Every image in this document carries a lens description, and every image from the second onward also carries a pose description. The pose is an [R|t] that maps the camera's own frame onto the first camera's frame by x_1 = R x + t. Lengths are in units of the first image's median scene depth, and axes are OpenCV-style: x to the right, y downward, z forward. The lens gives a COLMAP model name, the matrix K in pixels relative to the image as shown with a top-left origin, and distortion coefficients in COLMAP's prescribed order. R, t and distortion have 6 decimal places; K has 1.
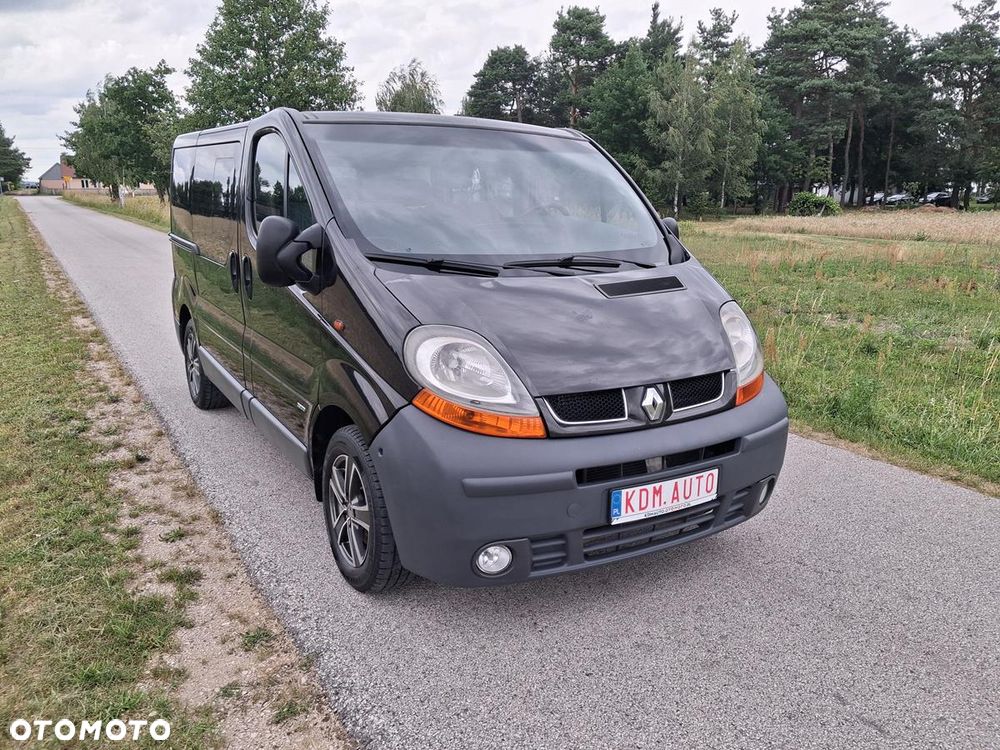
lens RADIAL K [[806.9, 0, 524.3], [0, 806.9, 370.3], [0, 0, 1]] dist [0.024752, -0.008352]
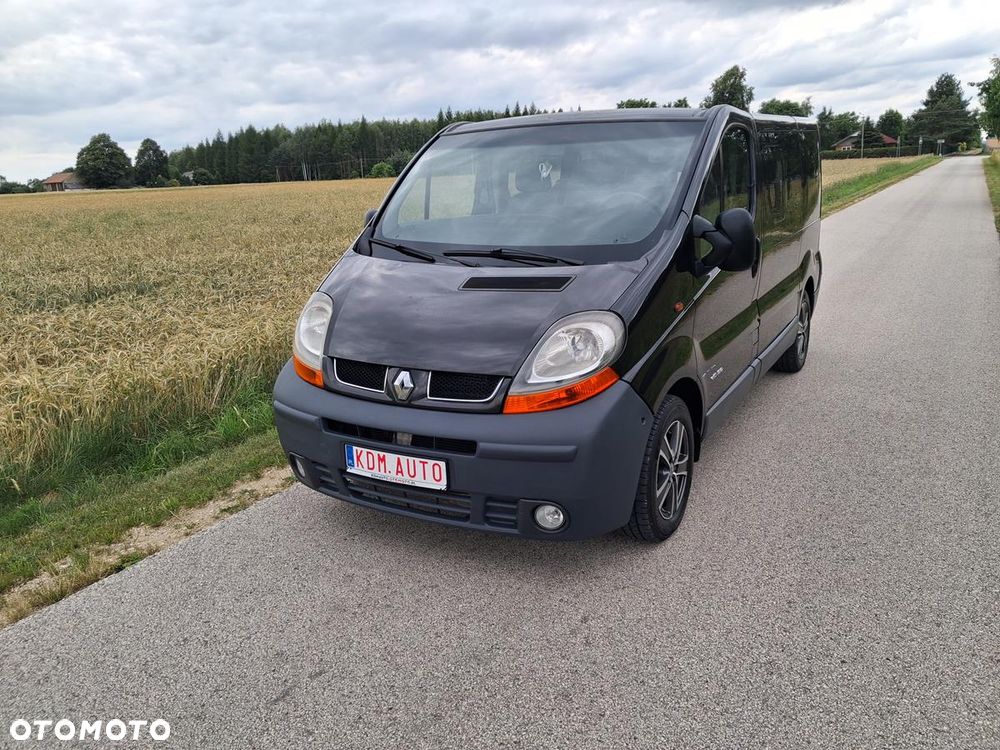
lens RADIAL K [[789.5, 0, 500.0], [0, 789.5, 375.0], [0, 0, 1]] dist [0.001053, 0.007545]
pose [[0.480616, 0.192435, -0.855557, 1.026763], [-0.144279, 0.979683, 0.139304, -0.128133], [0.864981, 0.056487, 0.498616, 0.502717]]
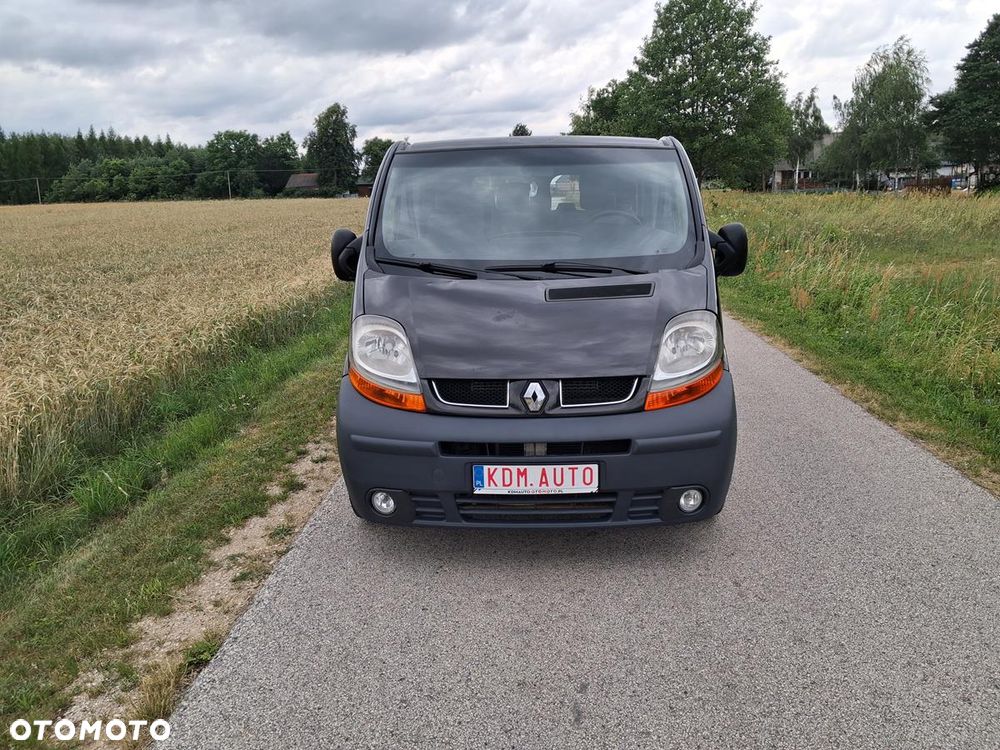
lens RADIAL K [[805.0, 0, 500.0], [0, 805.0, 375.0], [0, 0, 1]] dist [0.005249, -0.001305]
pose [[0.841253, 0.091852, -0.532782, 0.631386], [-0.085510, 0.995664, 0.036635, -0.022274], [0.533837, 0.014739, 0.845459, 0.023797]]
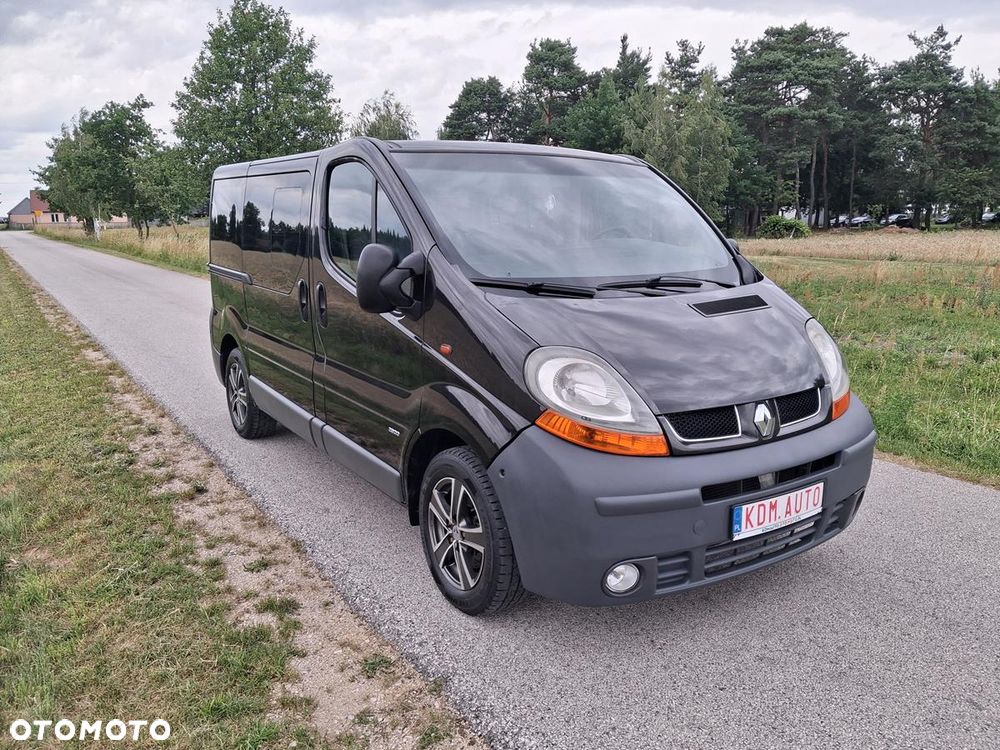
lens RADIAL K [[797.9, 0, 521.3], [0, 797.9, 376.6], [0, 0, 1]] dist [0.019686, -0.002016]
pose [[0.999053, -0.022056, 0.037501, -0.161580], [0.022915, 0.999482, -0.022618, 0.002253], [-0.036983, 0.023456, 0.999041, 0.001625]]
